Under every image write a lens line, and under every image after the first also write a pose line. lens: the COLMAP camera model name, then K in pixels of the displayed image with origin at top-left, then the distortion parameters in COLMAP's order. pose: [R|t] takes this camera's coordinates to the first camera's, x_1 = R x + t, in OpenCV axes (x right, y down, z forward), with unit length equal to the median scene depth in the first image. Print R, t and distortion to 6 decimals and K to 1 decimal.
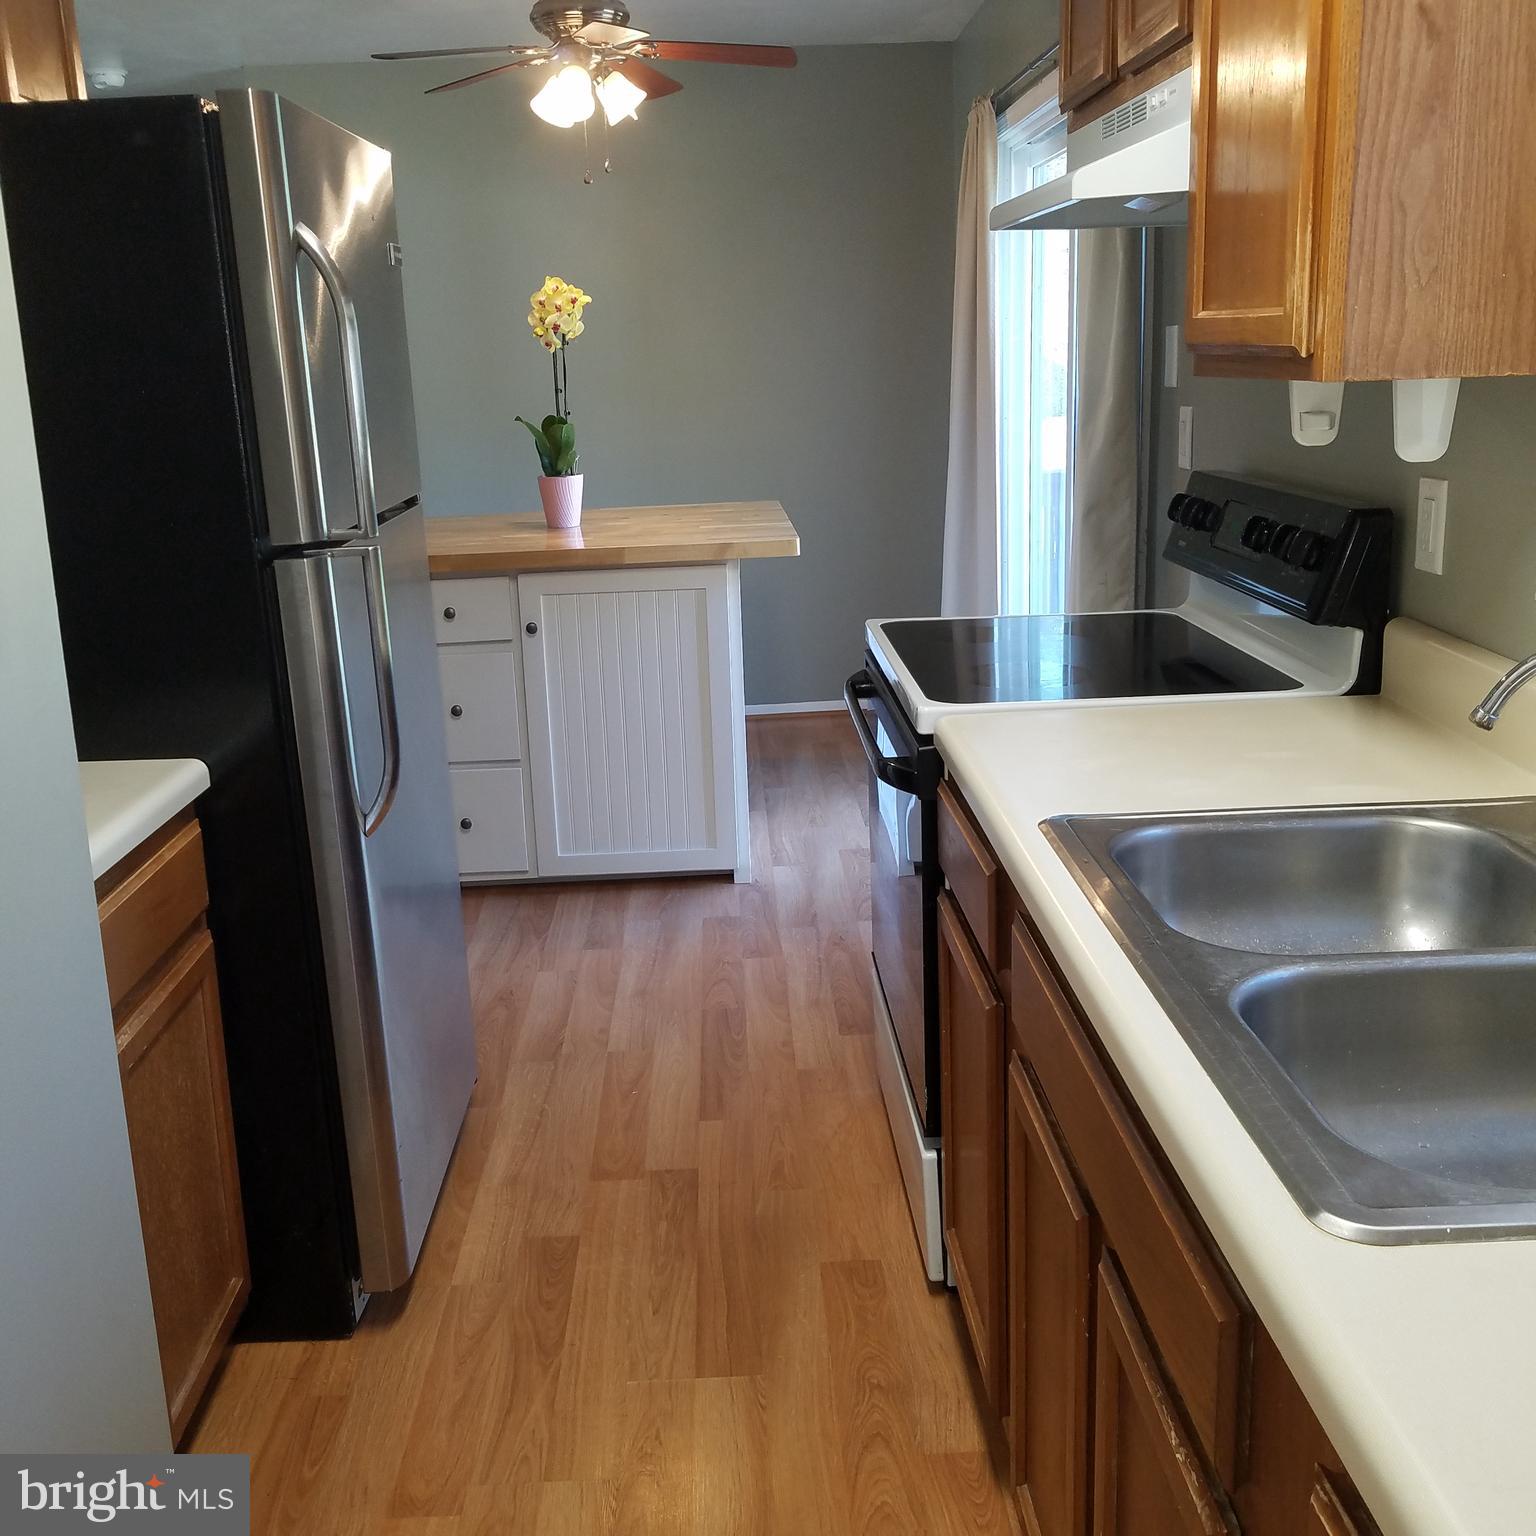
lens RADIAL K [[1613.6, 0, 764.3], [0, 1613.6, 767.0], [0, 0, 1]] dist [0.006940, 0.000000]
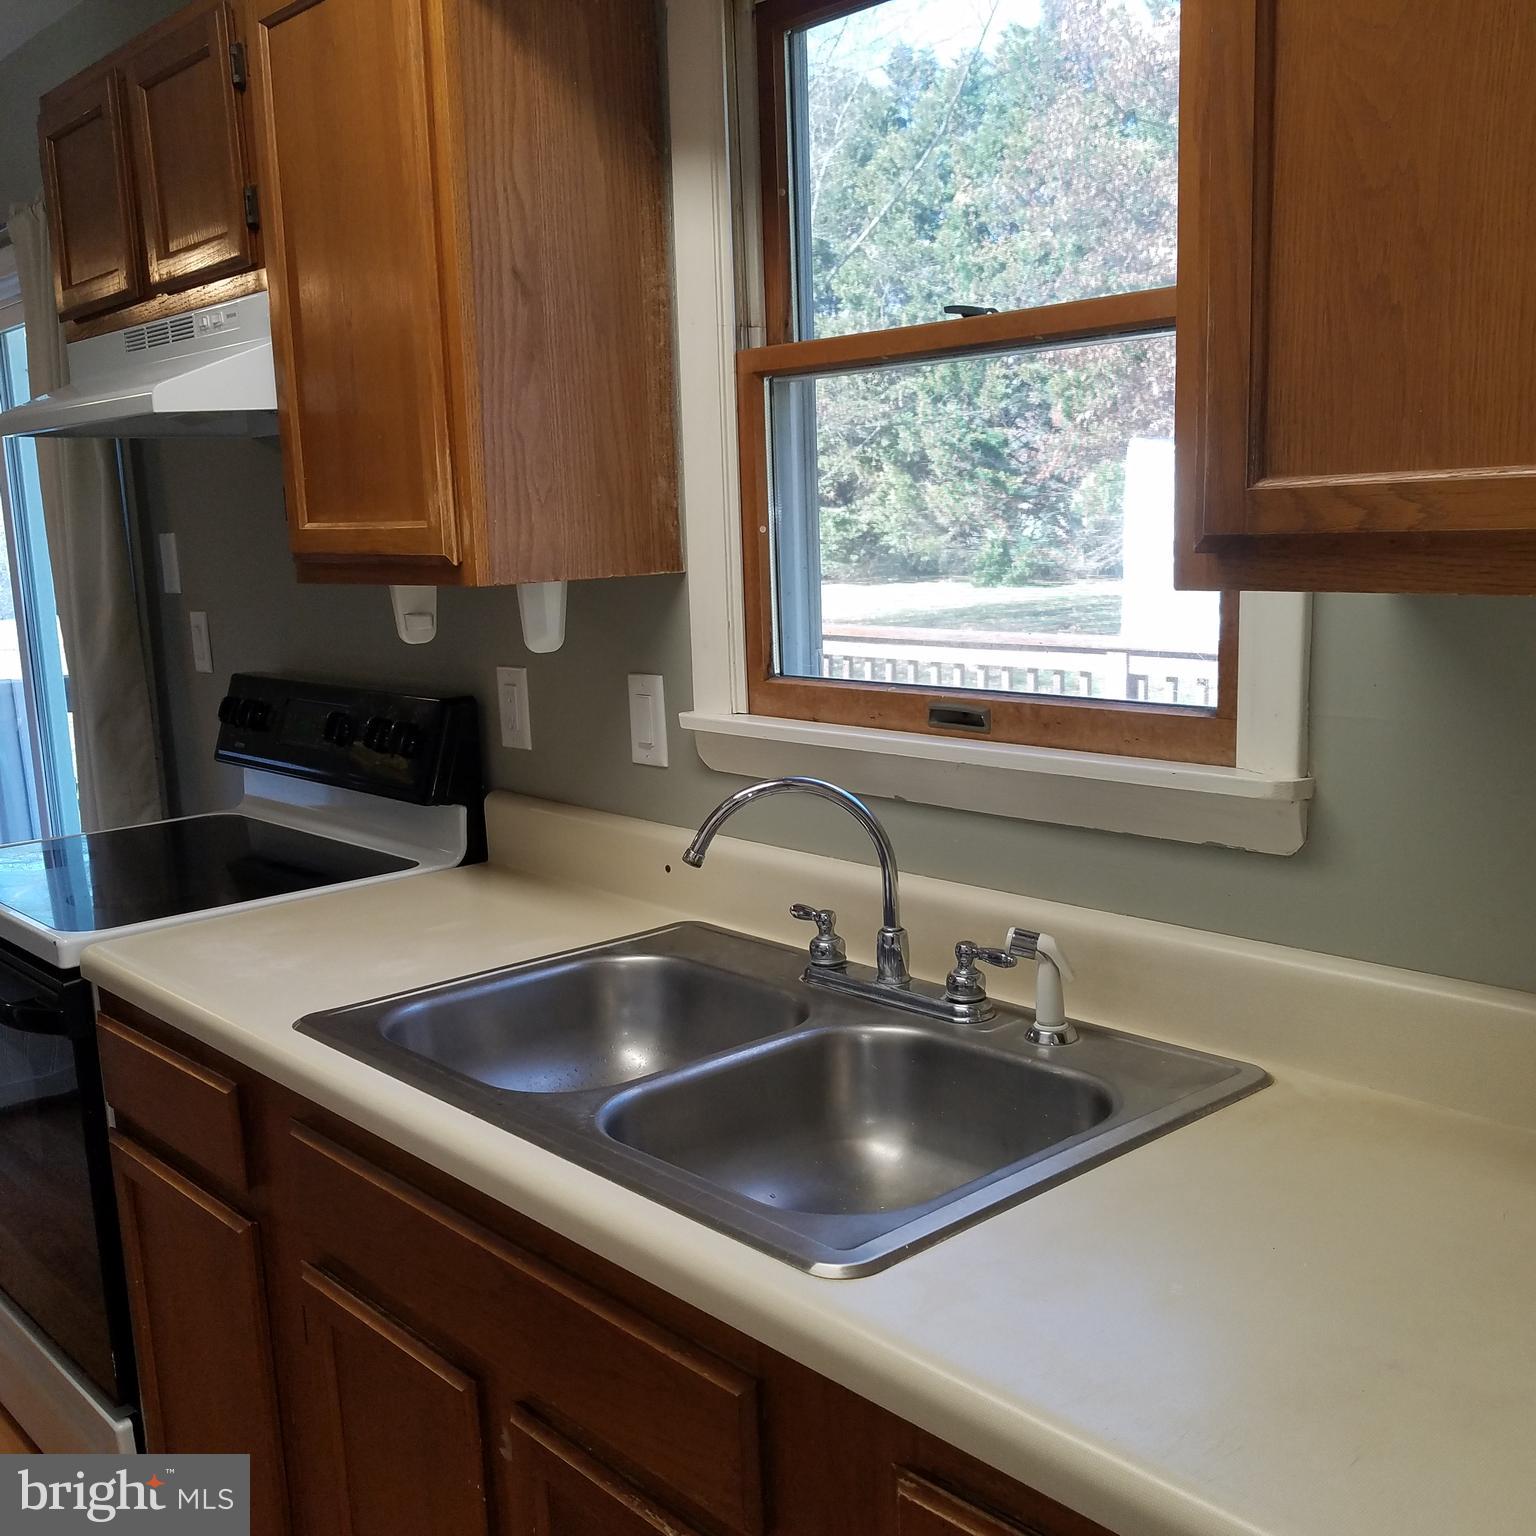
lens RADIAL K [[1613.6, 0, 768.8], [0, 1613.6, 818.2], [0, 0, 1]] dist [0.006940, 0.000000]
pose [[0.762754, -0.114761, 0.636424, -0.234050], [0.171359, 0.984817, -0.027790, -0.014334], [-0.623572, 0.130254, 0.770838, 0.032566]]
